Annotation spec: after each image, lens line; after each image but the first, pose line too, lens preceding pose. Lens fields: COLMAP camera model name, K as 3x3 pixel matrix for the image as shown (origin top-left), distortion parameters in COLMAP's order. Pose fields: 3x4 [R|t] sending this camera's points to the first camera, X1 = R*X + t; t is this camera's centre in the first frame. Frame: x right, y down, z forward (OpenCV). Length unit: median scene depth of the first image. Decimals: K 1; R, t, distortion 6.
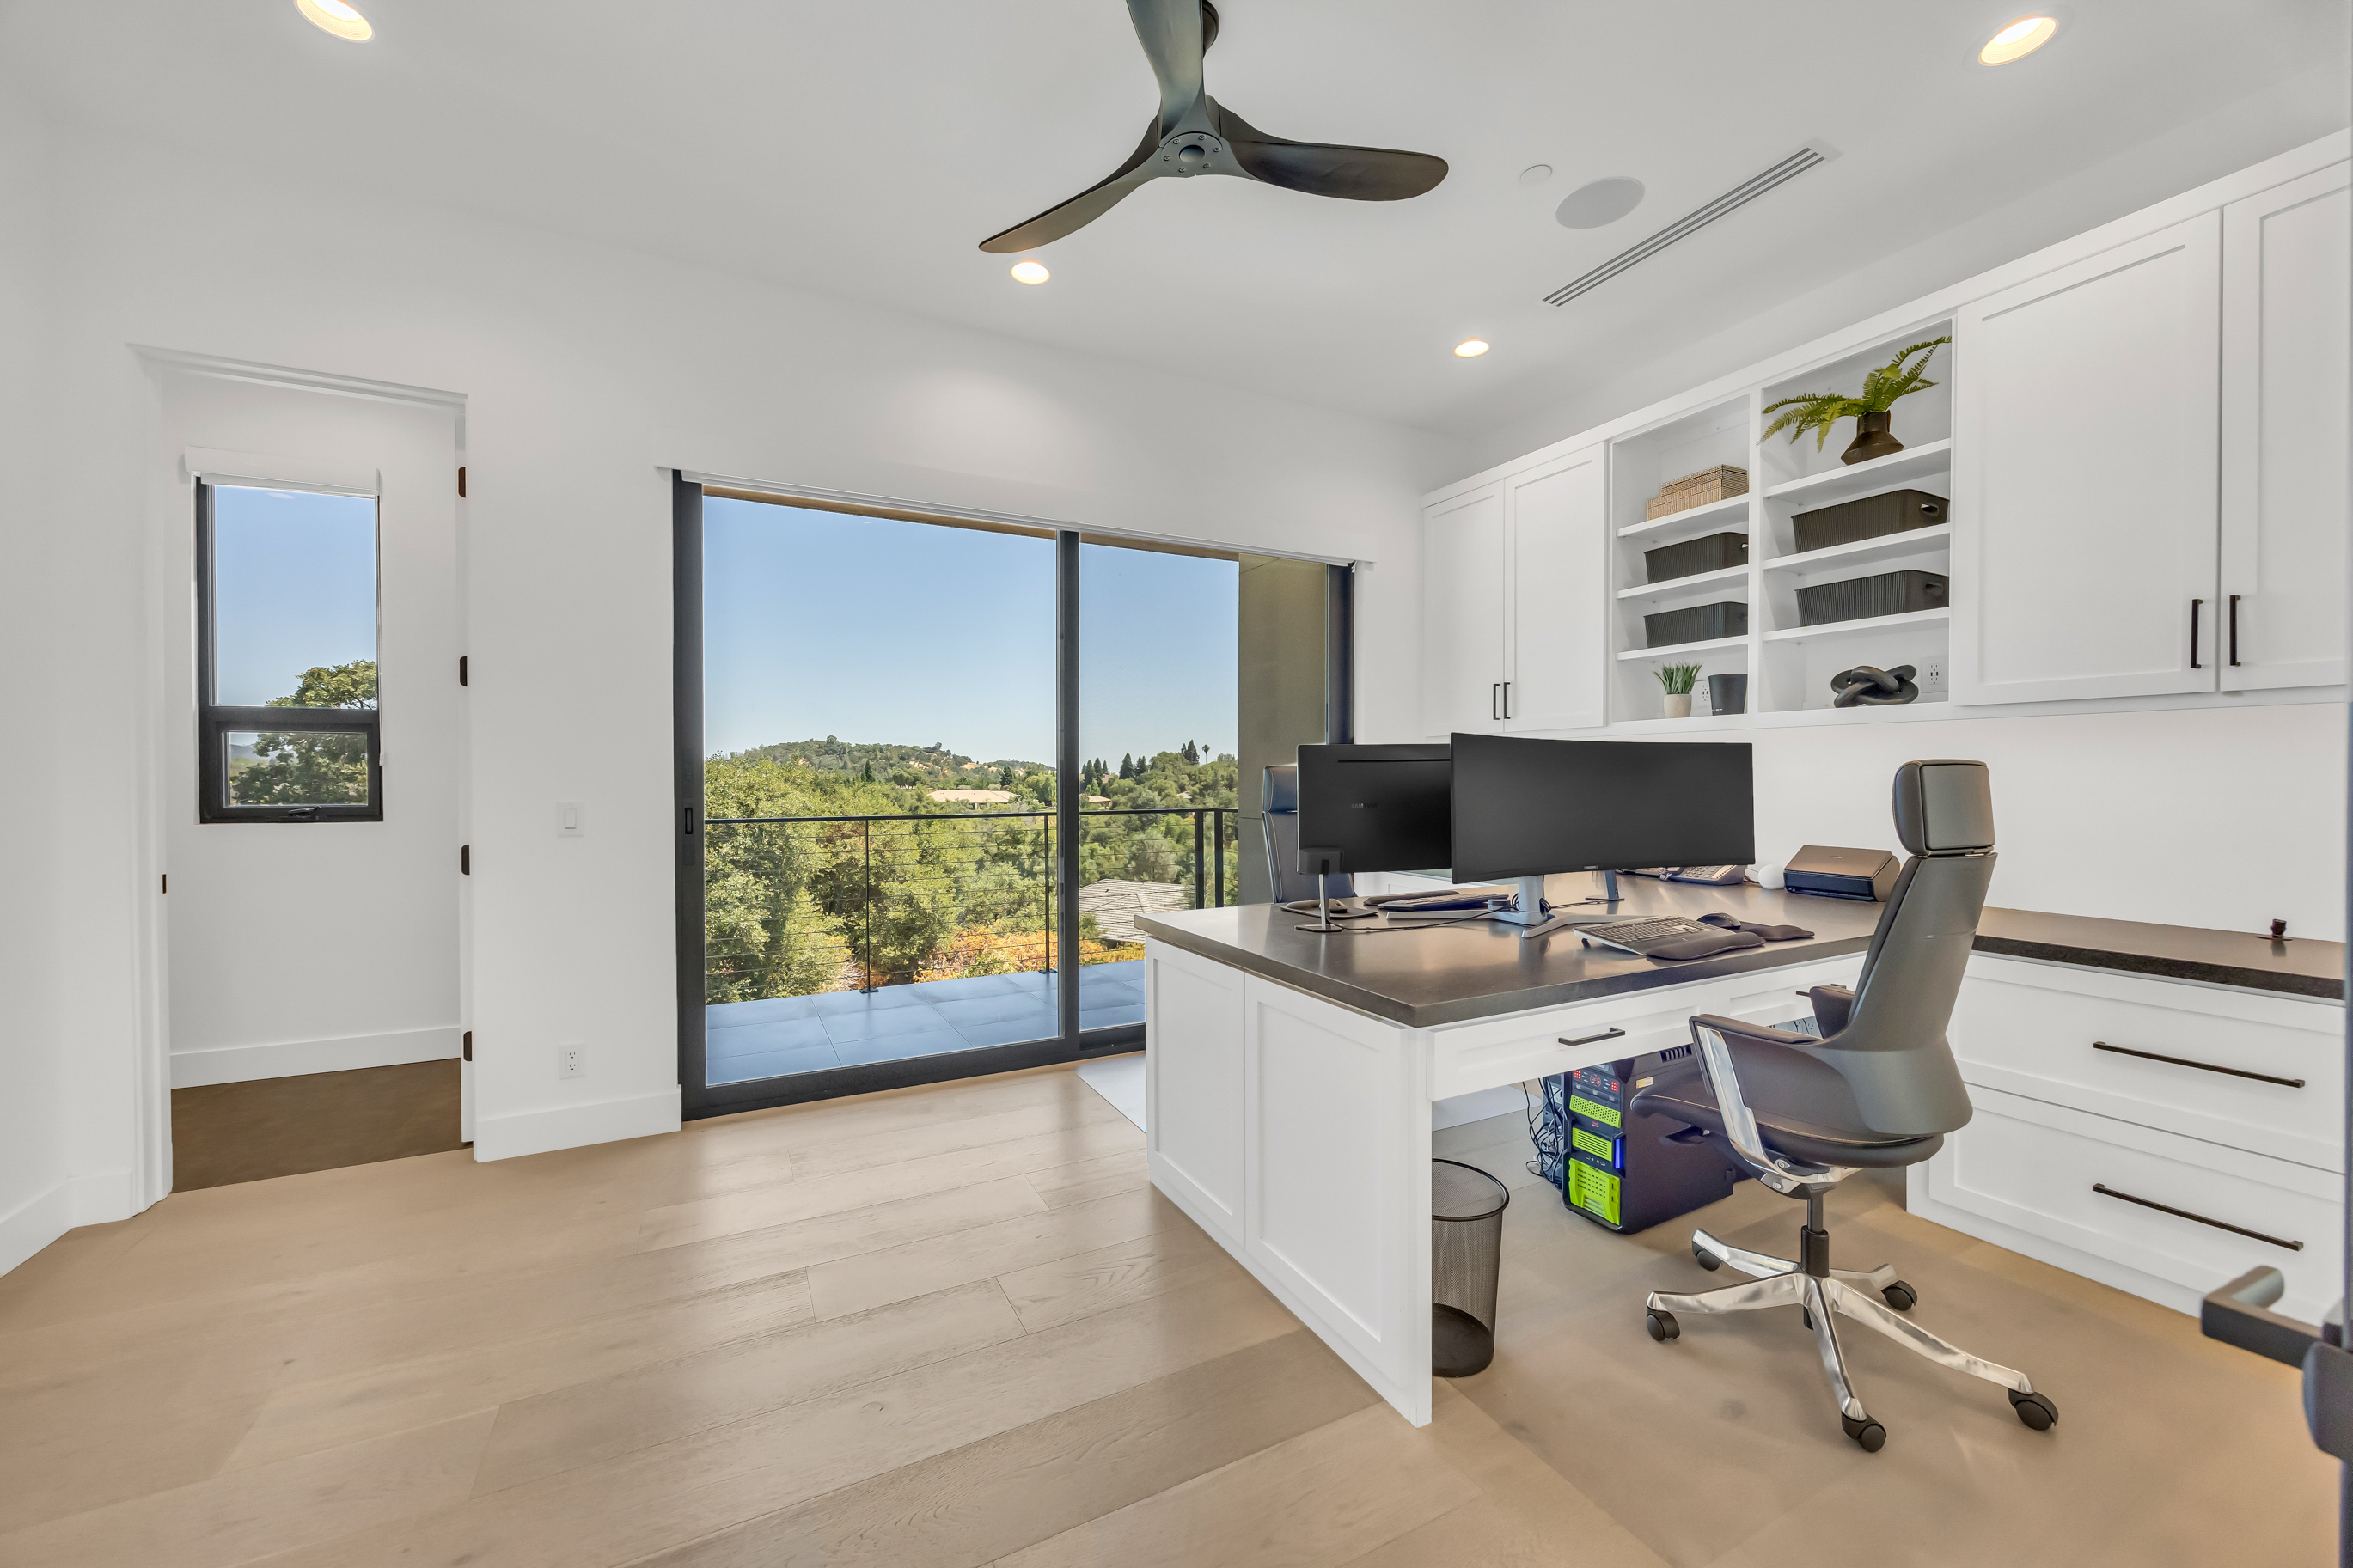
lens RADIAL K [[879.3, 0, 1176.5], [0, 879.3, 784.0], [0, 0, 1]] dist [-0.000194, 0.000029]
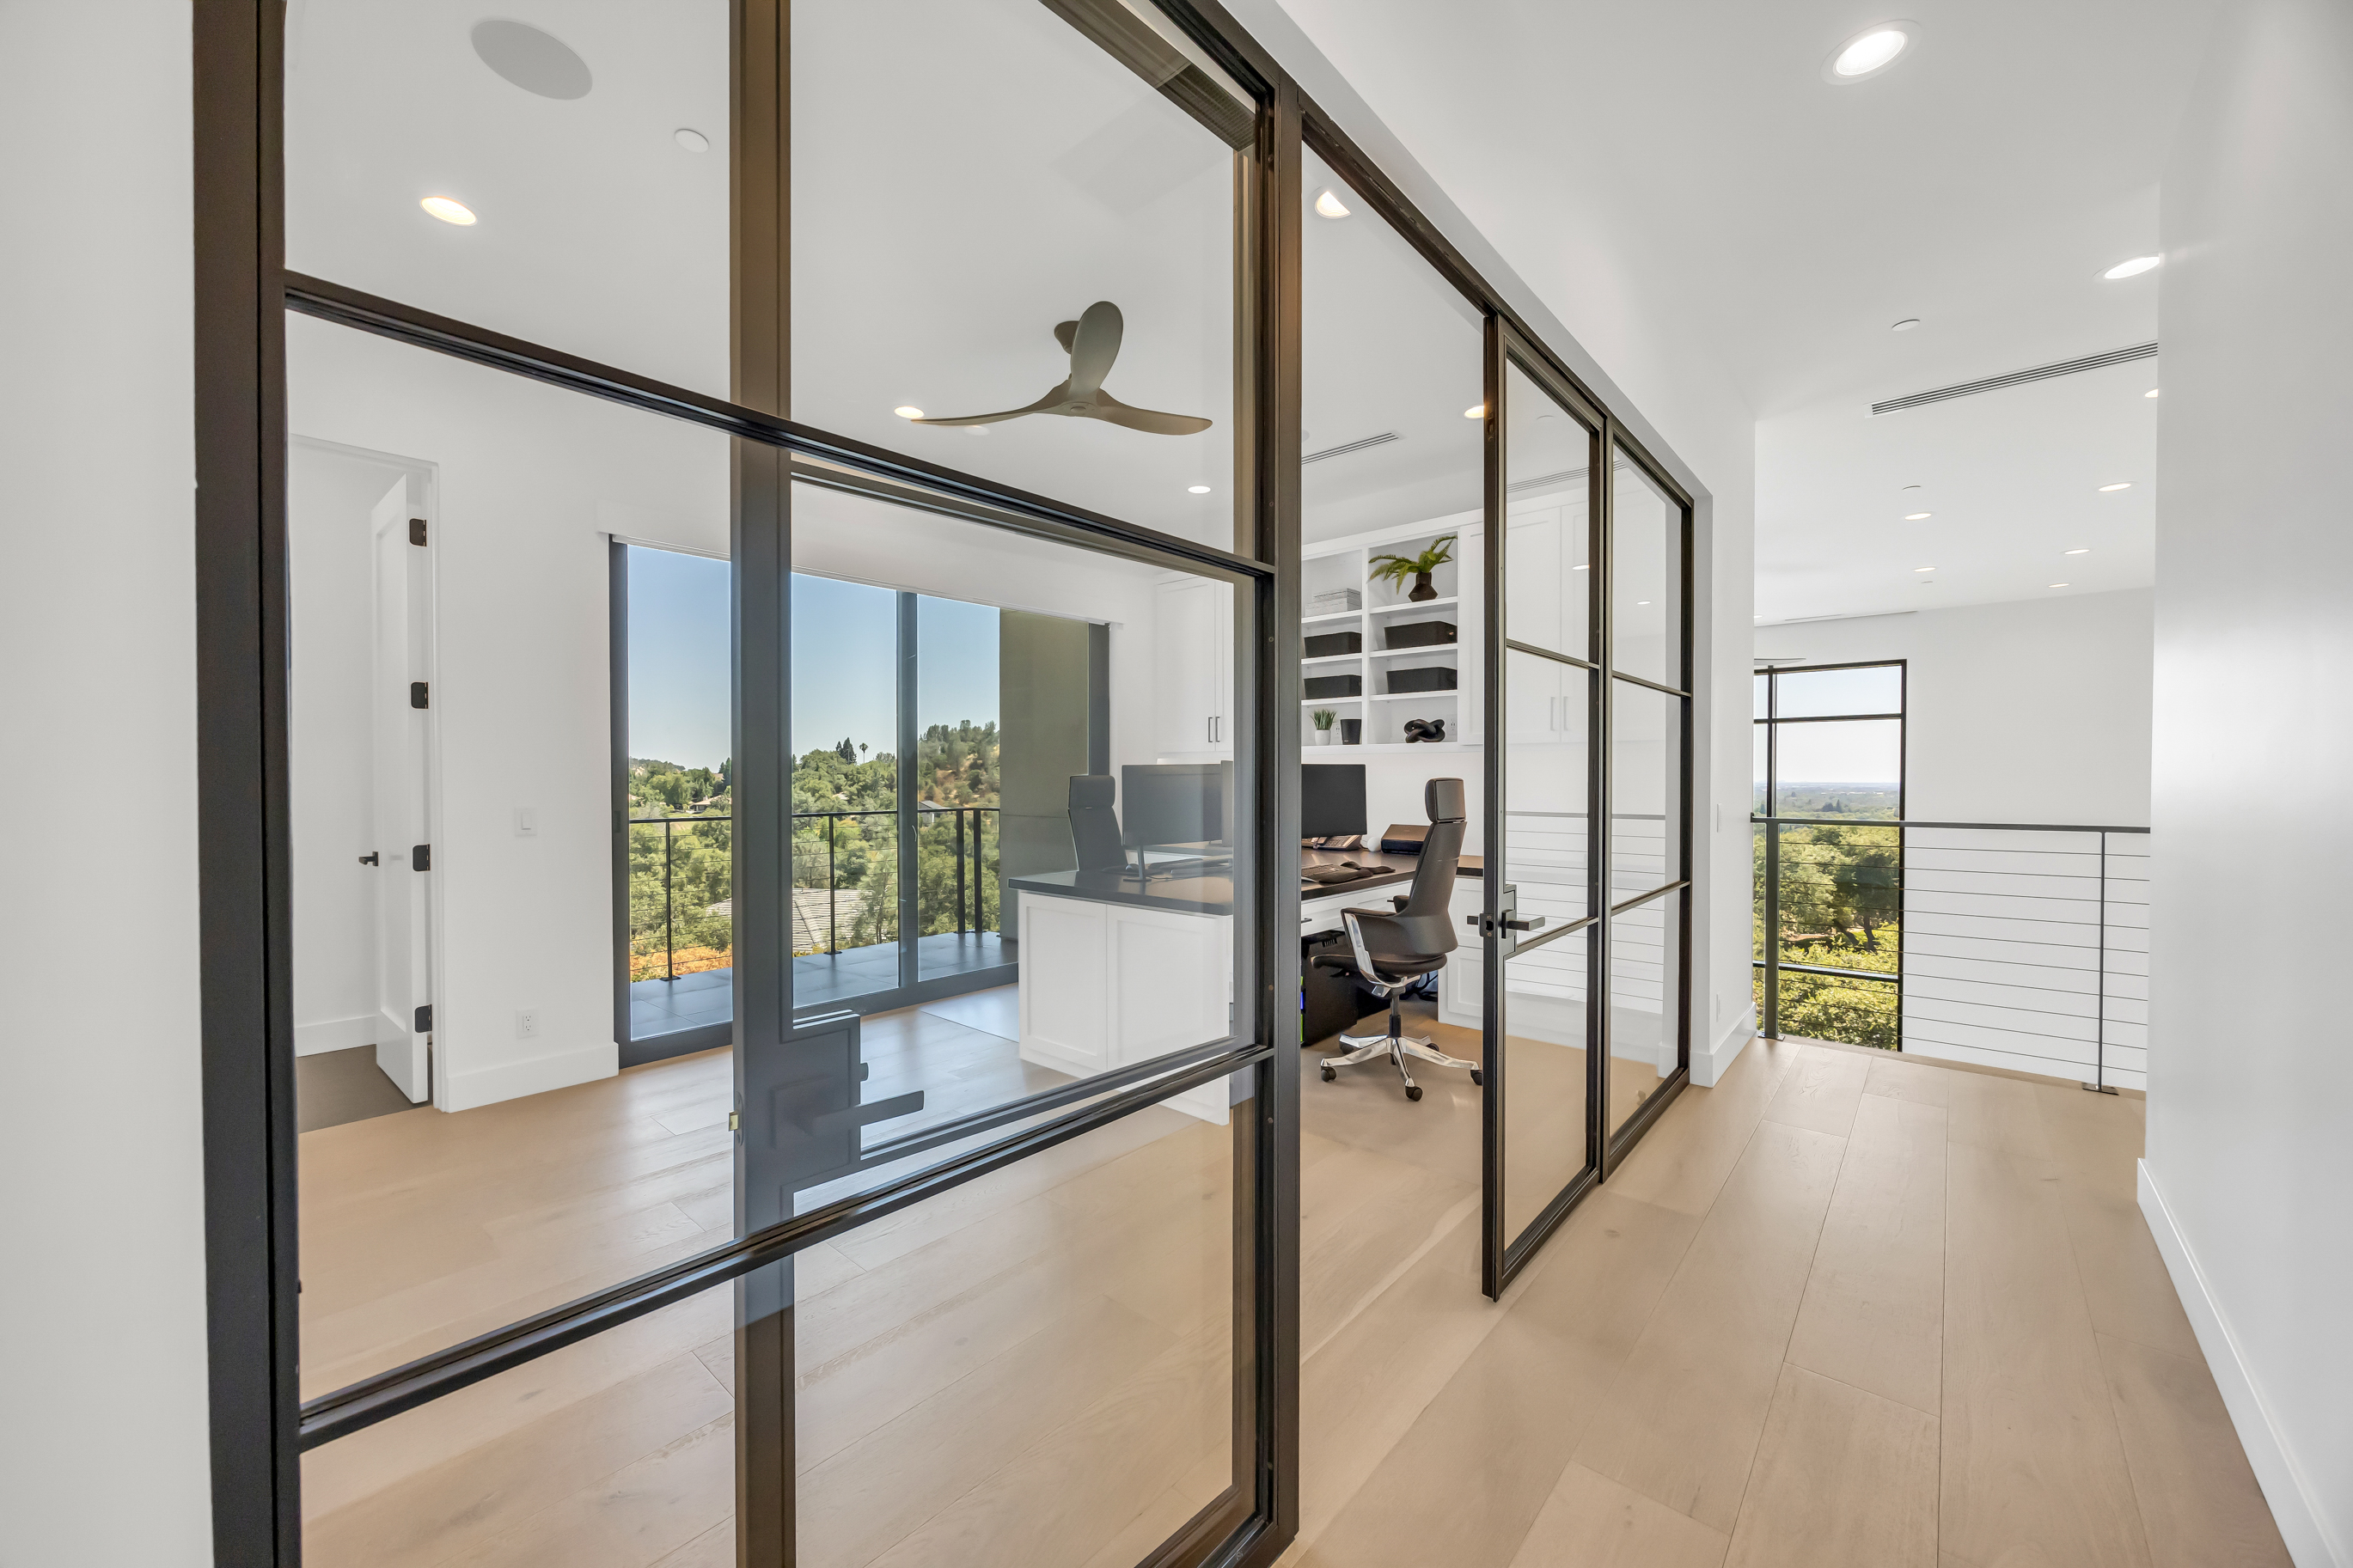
lens RADIAL K [[879.3, 0, 1176.5], [0, 879.3, 784.0], [0, 0, 1]] dist [-0.000194, 0.000029]
pose [[0.928906, -0.003175, 0.370302, -0.285090], [0.003076, 0.999995, 0.000858, -0.008860], [-0.370302, 0.000342, 0.928911, -0.404078]]
